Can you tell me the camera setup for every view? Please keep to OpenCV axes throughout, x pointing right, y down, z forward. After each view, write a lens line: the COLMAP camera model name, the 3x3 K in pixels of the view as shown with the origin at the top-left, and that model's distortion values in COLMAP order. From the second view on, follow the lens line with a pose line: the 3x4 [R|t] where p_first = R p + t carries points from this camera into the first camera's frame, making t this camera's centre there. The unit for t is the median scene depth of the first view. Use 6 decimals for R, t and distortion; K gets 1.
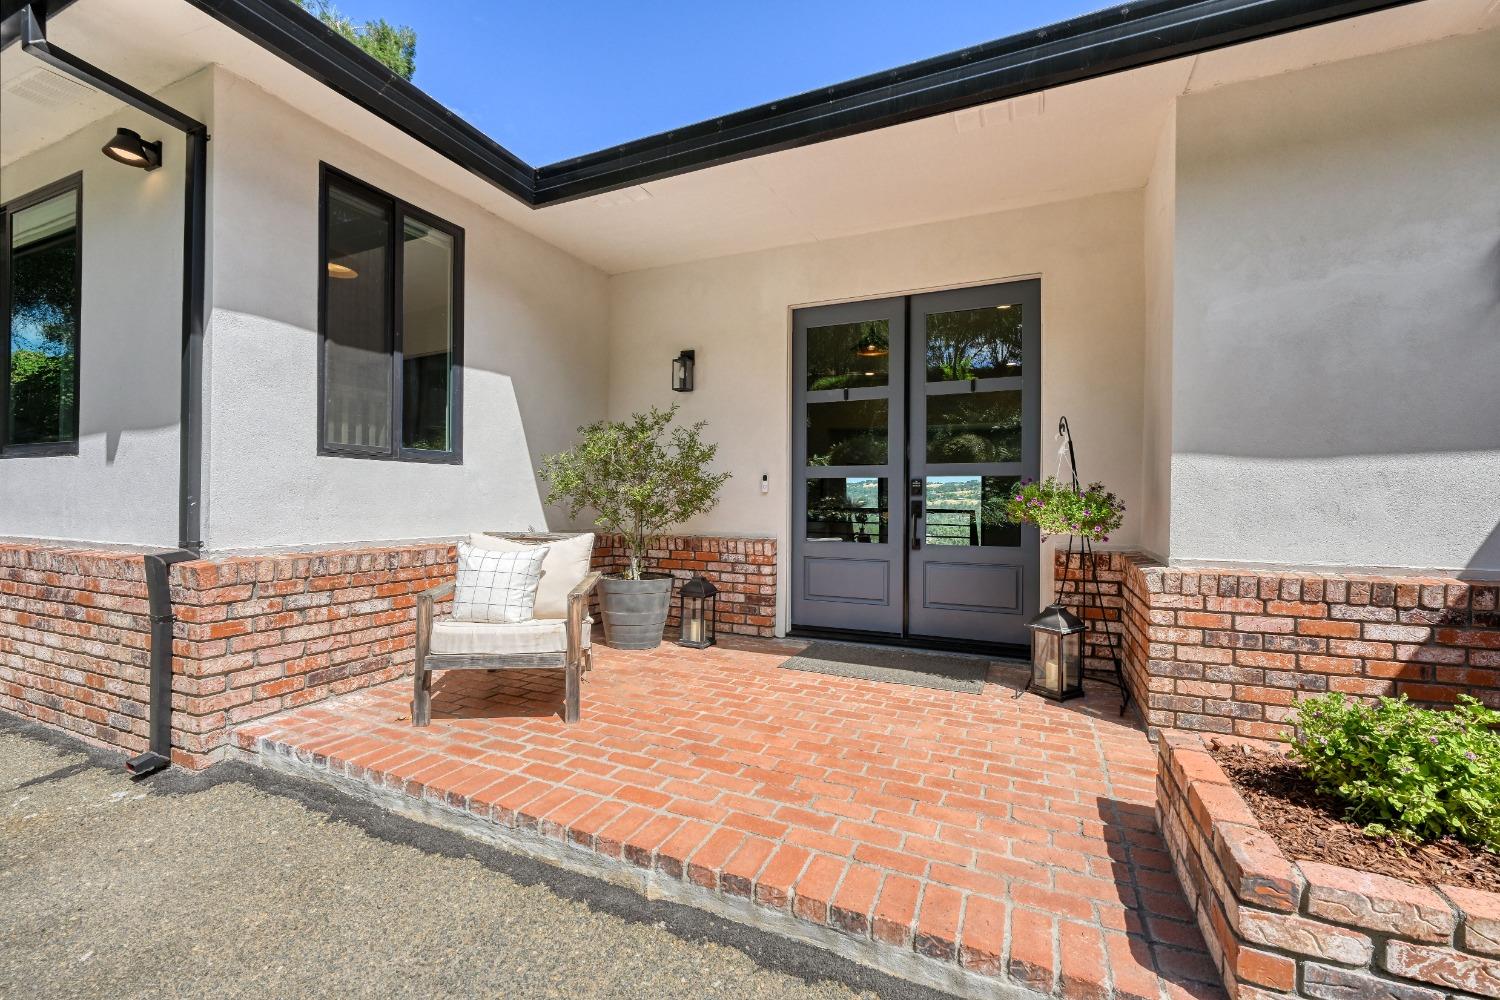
lens RADIAL K [[631.2, 0, 750.0], [0, 631.2, 500.0], [0, 0, 1]] dist [-0.000294, -0.000010]
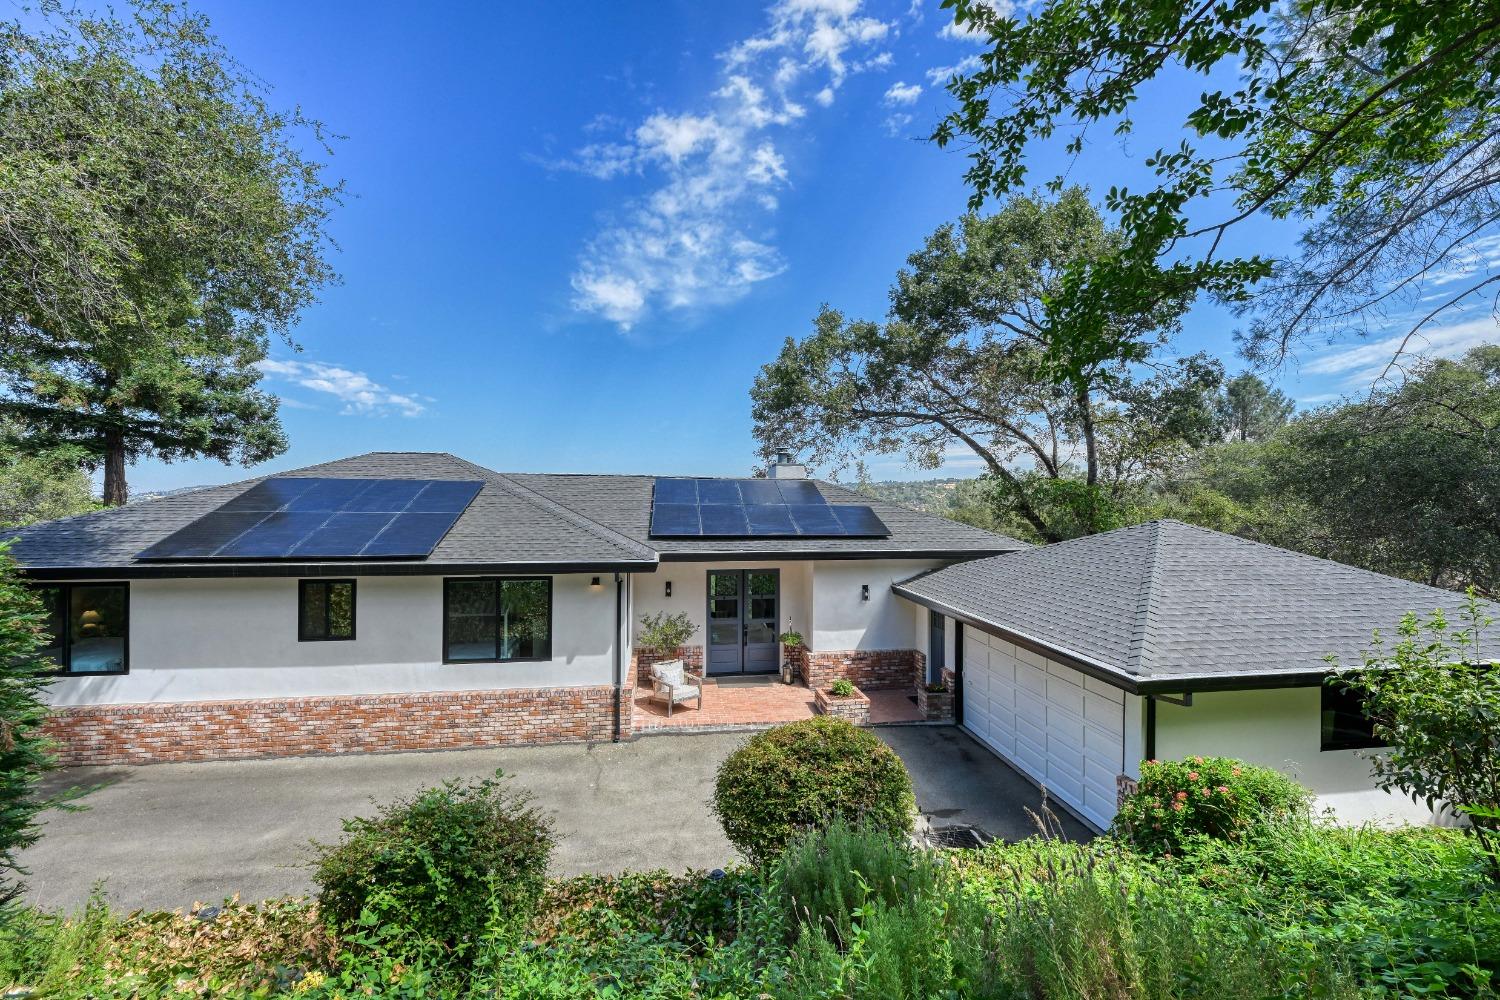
lens RADIAL K [[599.2, 0, 750.0], [0, 599.2, 500.0], [0, 0, 1]] dist [-0.000792, -0.000189]
pose [[0.851439, -0.007622, 0.524398, -2.081955], [0.008213, 0.999966, 0.001200, -1.051239], [-0.524389, 0.003285, 0.851472, -2.582010]]
